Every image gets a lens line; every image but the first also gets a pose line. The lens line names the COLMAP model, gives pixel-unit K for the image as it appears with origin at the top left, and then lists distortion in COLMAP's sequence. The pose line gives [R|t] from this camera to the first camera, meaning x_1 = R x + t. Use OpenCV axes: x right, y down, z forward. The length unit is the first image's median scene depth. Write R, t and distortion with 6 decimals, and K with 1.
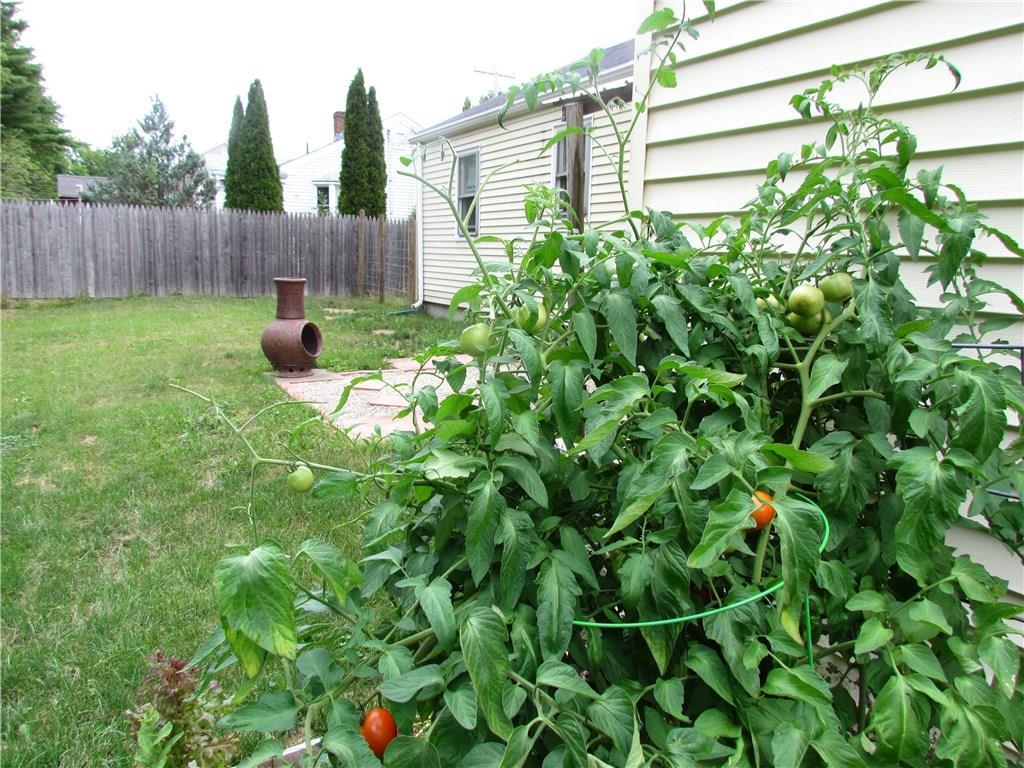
lens RADIAL K [[741.4, 0, 512.0], [0, 741.4, 384.0], [0, 0, 1]] dist [-0.022341, 0.000166]
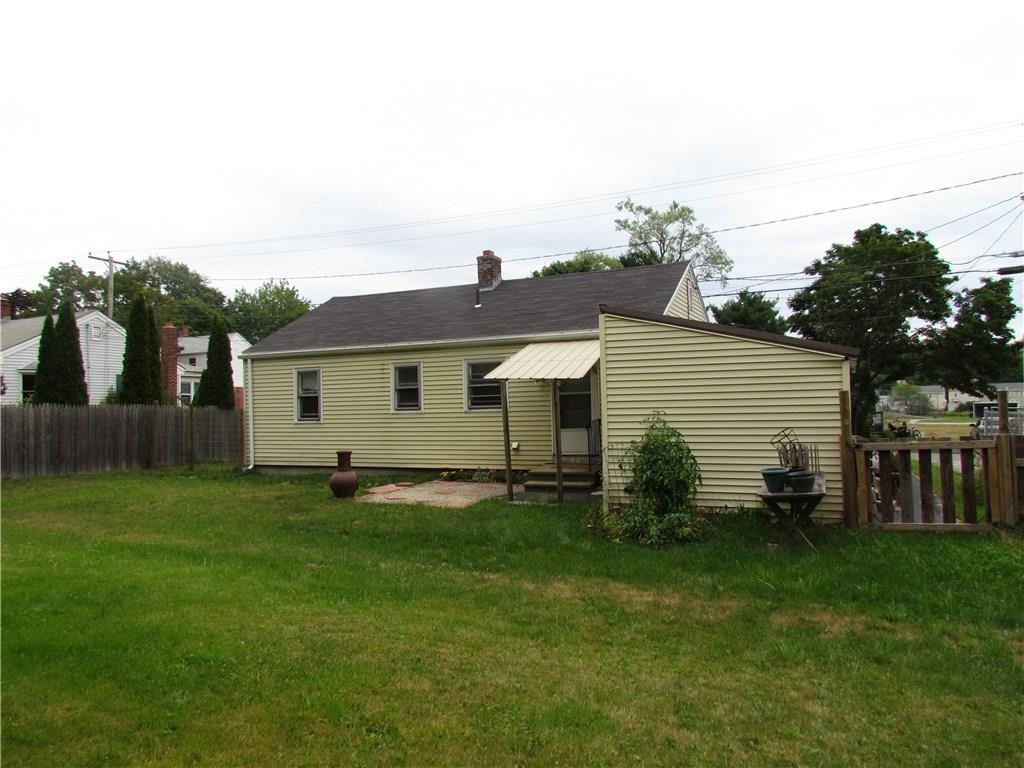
lens RADIAL K [[741.4, 0, 512.0], [0, 741.4, 384.0], [0, 0, 1]] dist [-0.022341, 0.000166]
pose [[0.804073, -0.020011, 0.594193, -0.478945], [0.141465, 0.977168, -0.158524, 0.027386], [-0.577454, 0.211523, 0.788546, -0.380271]]
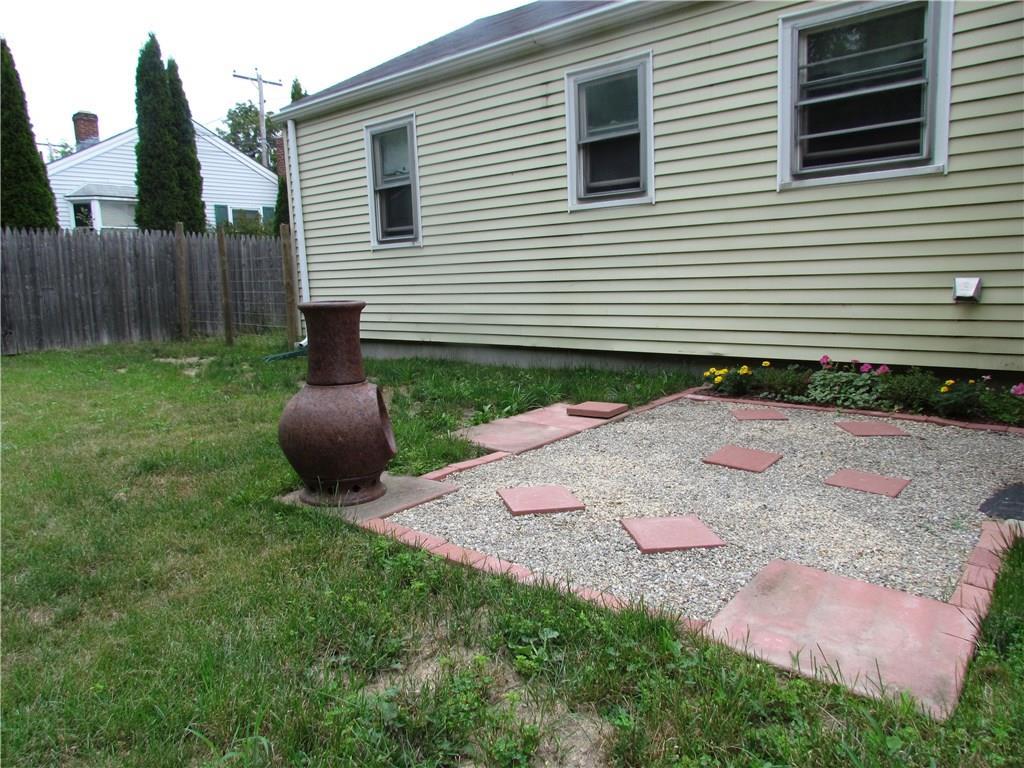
lens RADIAL K [[741.4, 0, 512.0], [0, 741.4, 384.0], [0, 0, 1]] dist [-0.022341, 0.000166]
pose [[0.939957, -0.104478, 0.324907, -0.150497], [0.114611, 0.993336, -0.012148, -0.029173], [-0.321473, 0.048657, 0.945668, 0.211626]]
